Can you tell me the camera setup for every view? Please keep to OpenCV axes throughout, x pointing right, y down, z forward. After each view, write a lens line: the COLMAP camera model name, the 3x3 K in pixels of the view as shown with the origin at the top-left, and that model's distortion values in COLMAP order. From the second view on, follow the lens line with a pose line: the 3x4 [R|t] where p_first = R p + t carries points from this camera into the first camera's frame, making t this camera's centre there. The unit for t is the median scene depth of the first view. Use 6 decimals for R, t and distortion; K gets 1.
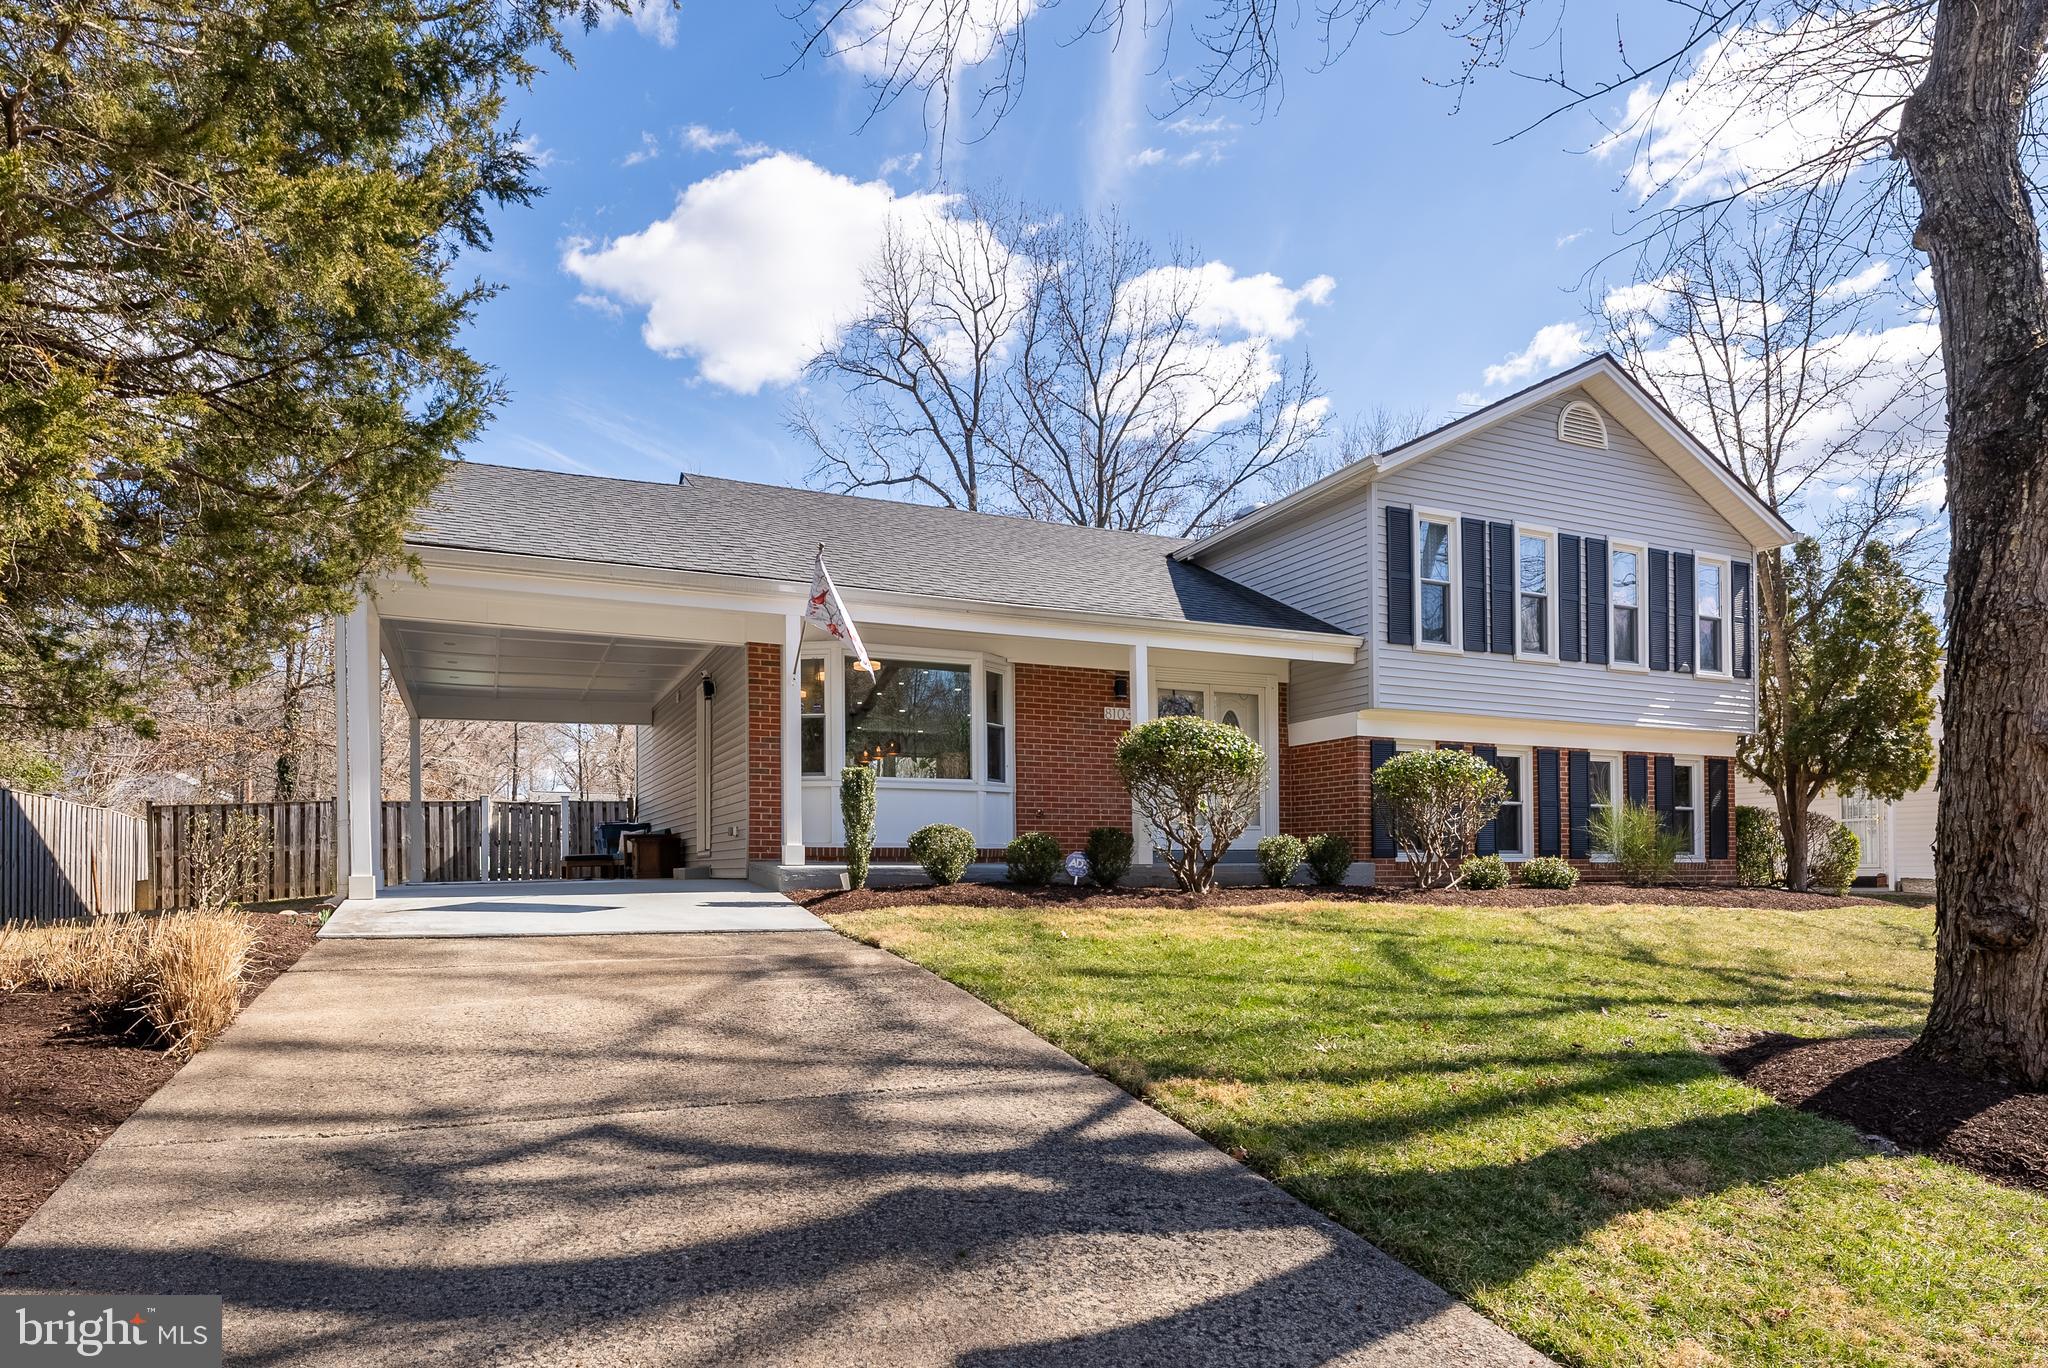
lens RADIAL K [[1388.4, 0, 1024.0], [0, 1388.4, 684.0], [0, 0, 1]] dist [-0.003193, -0.000744]
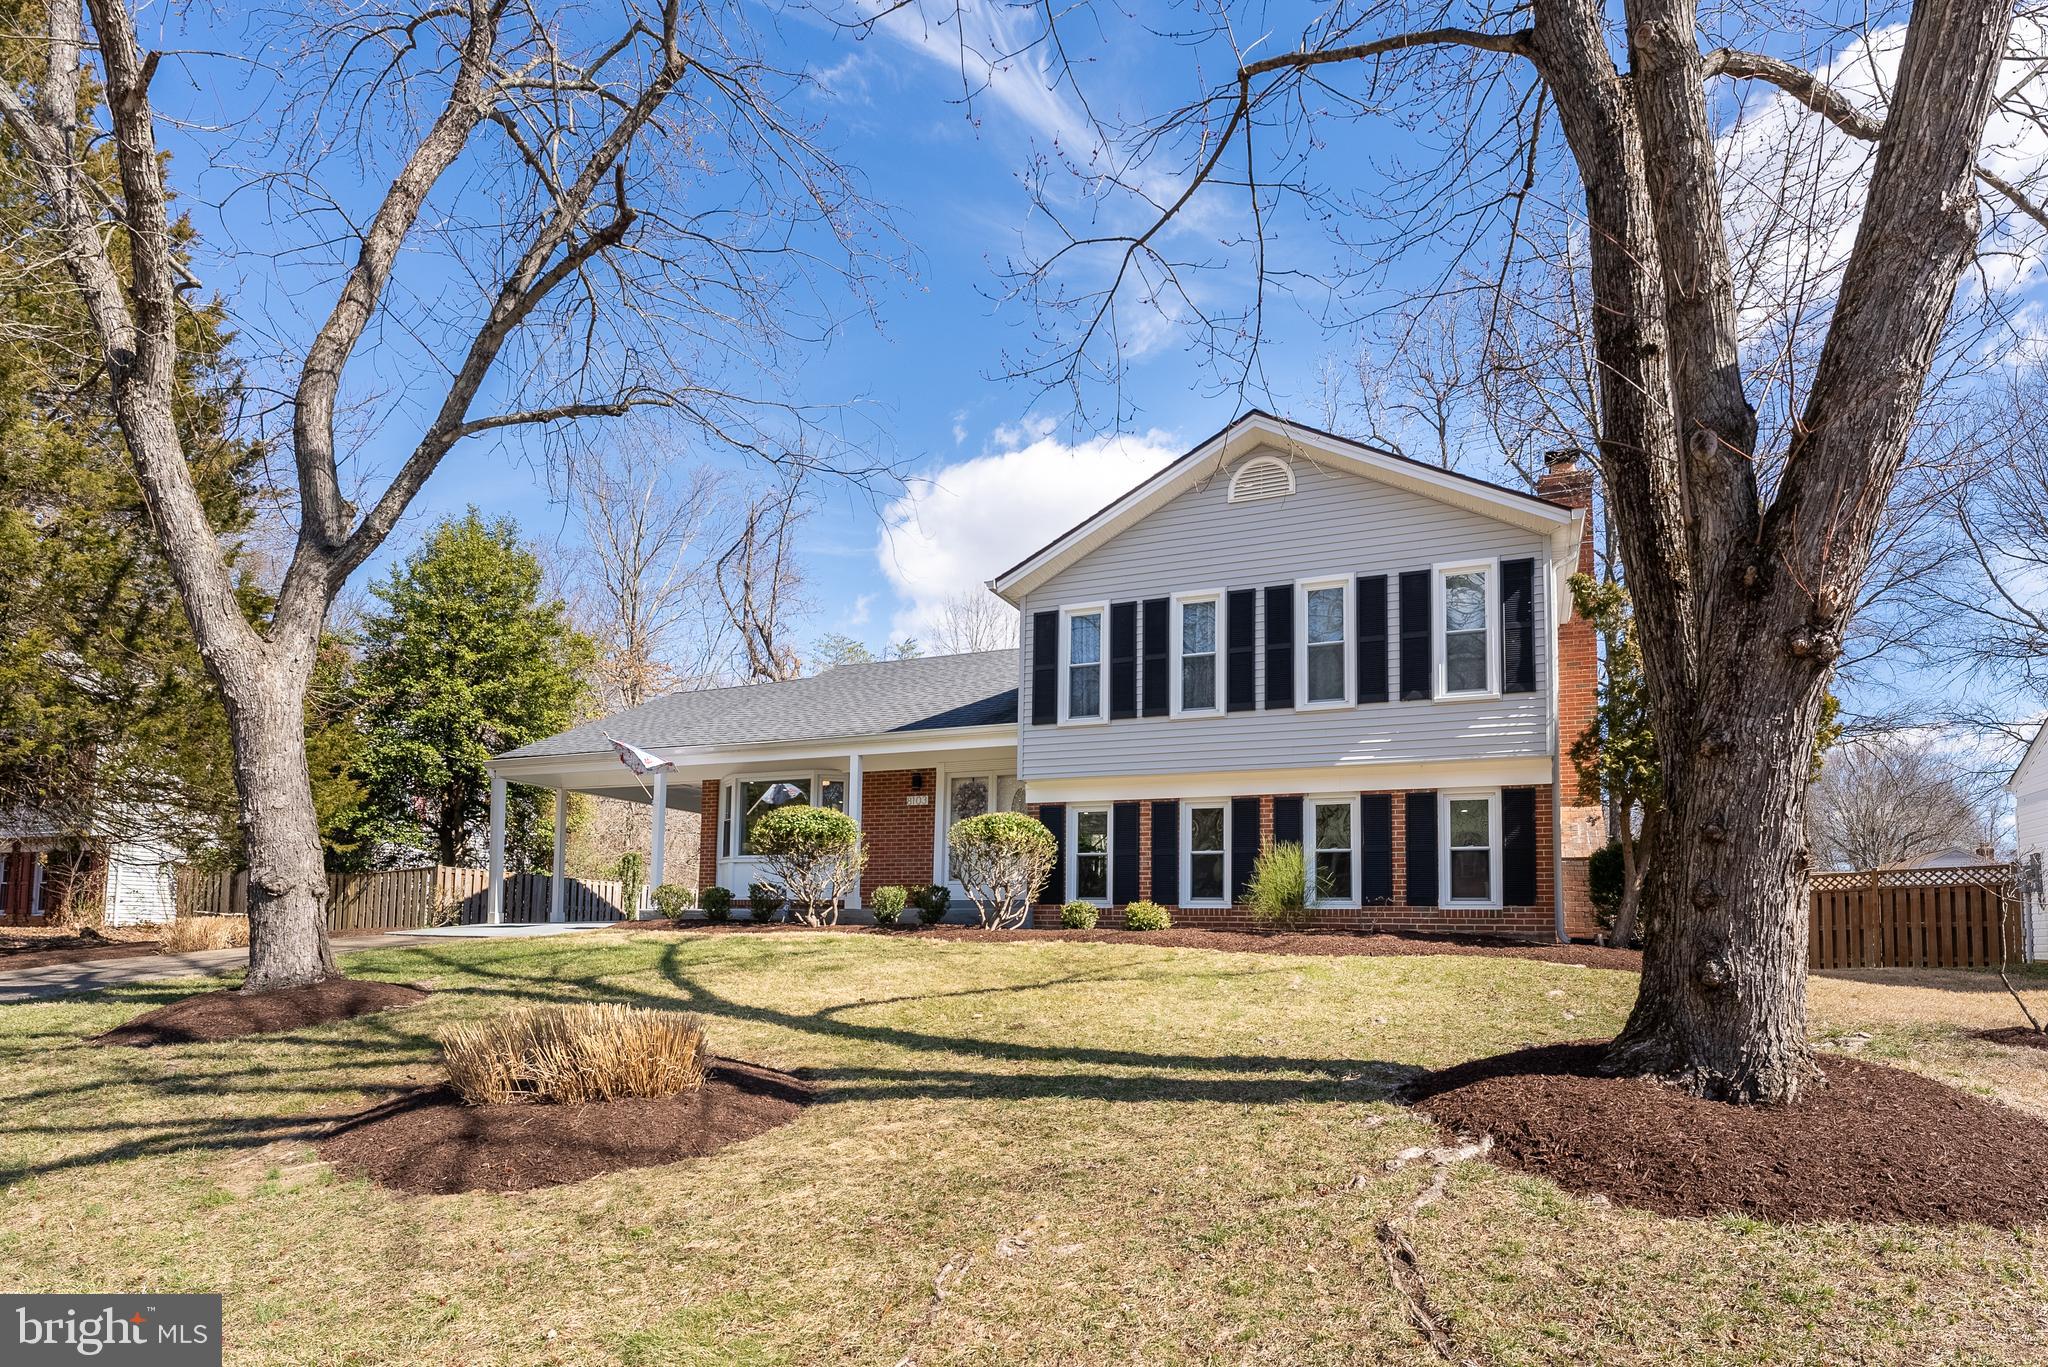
lens RADIAL K [[982.3, 0, 1022.7], [0, 982.3, 756.1], [0, 0, 1]] dist [-0.000471, 0.000013]
pose [[0.648628, -0.122862, -0.751124, 0.824433], [0.091039, 0.992324, -0.083699, 0.062013], [0.755642, -0.014092, 0.654834, 0.399332]]
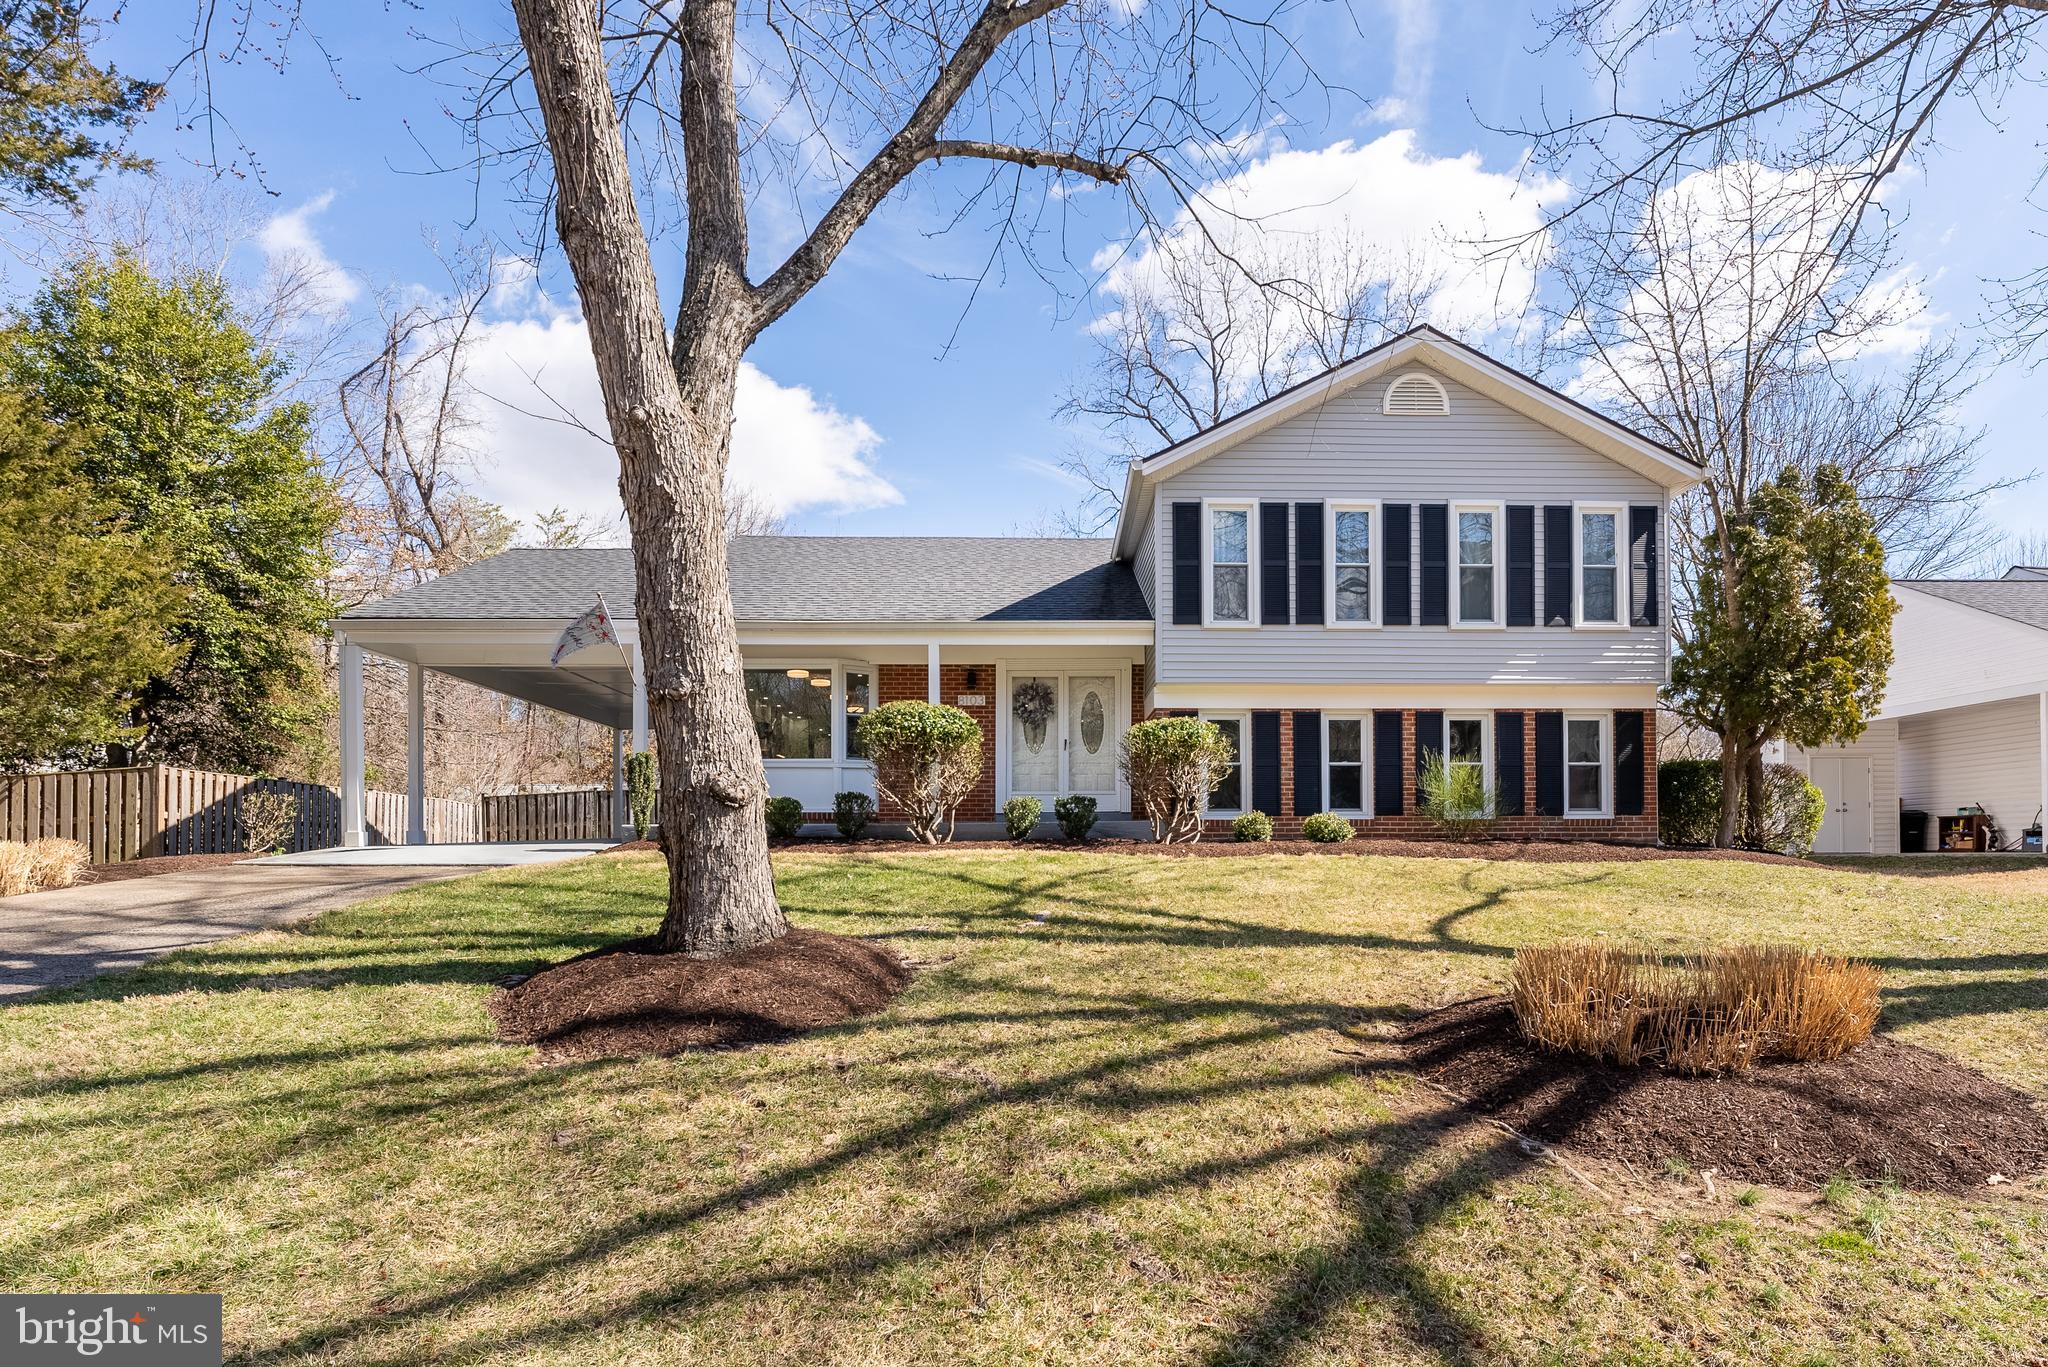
lens RADIAL K [[1002.6, 0, 1026.7], [0, 1002.6, 723.6], [0, 0, 1]] dist [-0.000642, -0.000247]
pose [[0.895600, -0.054667, -0.441489, 0.468914], [0.062849, 0.998015, 0.003916, 0.036210], [0.440399, -0.031254, 0.897258, 0.203071]]
